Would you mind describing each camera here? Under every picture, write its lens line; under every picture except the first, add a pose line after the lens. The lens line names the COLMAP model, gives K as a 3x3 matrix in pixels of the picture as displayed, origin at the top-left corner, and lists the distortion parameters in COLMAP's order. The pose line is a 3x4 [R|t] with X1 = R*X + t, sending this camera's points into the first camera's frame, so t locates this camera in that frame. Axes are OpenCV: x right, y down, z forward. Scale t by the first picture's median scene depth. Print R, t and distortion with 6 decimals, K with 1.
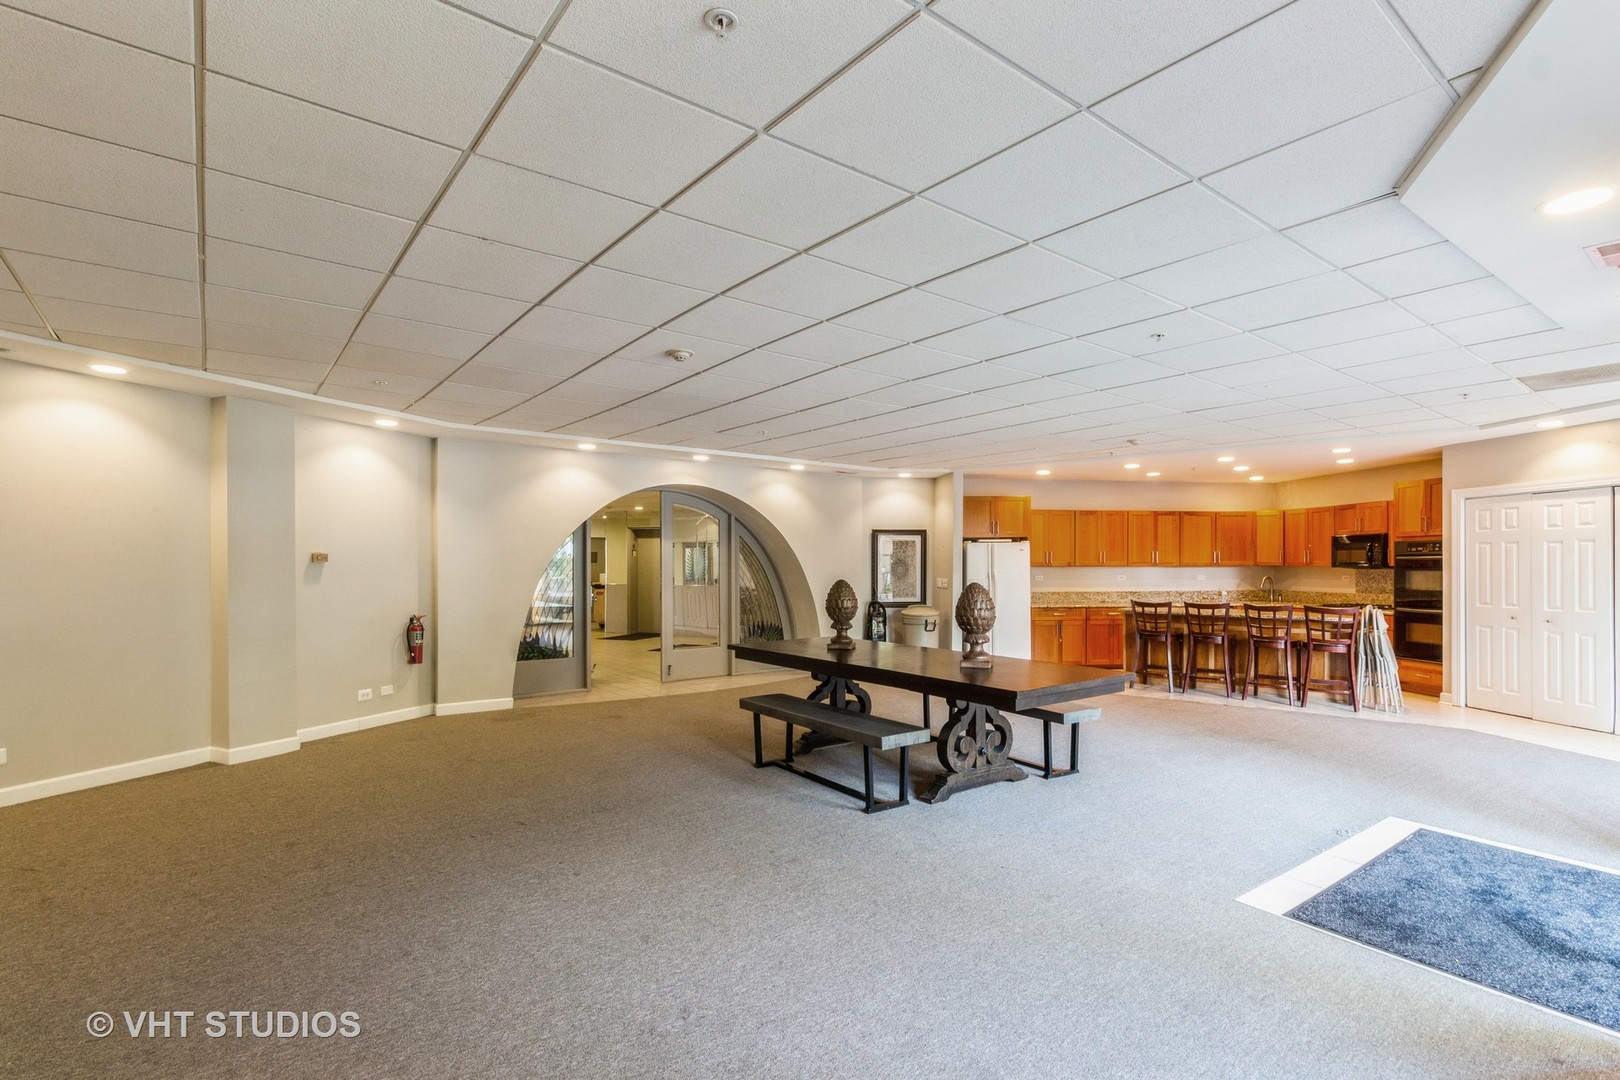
lens RADIAL K [[767.3, 0, 814.7], [0, 767.3, 570.6], [0, 0, 1]] dist [0.001526, 0.000087]
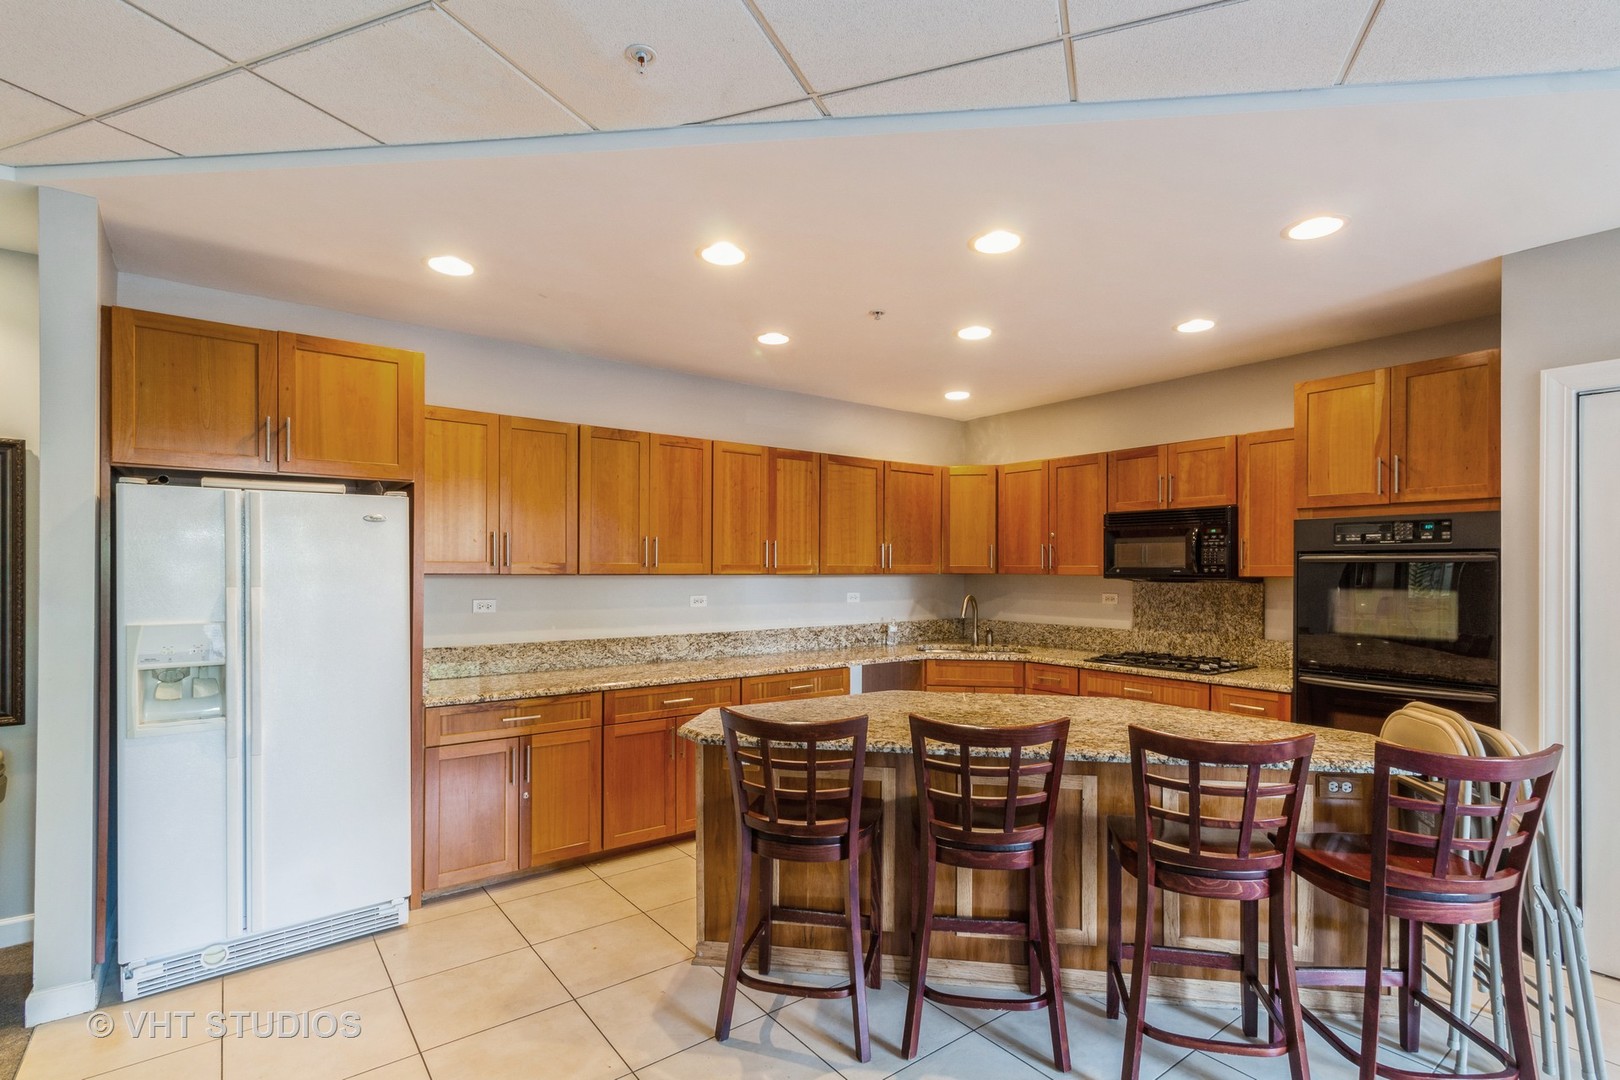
lens RADIAL K [[767.3, 0, 821.1], [0, 767.3, 576.4], [0, 0, 1]] dist [0.001526, 0.000087]
pose [[0.865125, -0.000141, 0.501556, 0.258133], [-0.000301, 1.000000, 0.000800, -0.005204], [-0.501556, -0.000843, 0.865125, 0.629107]]
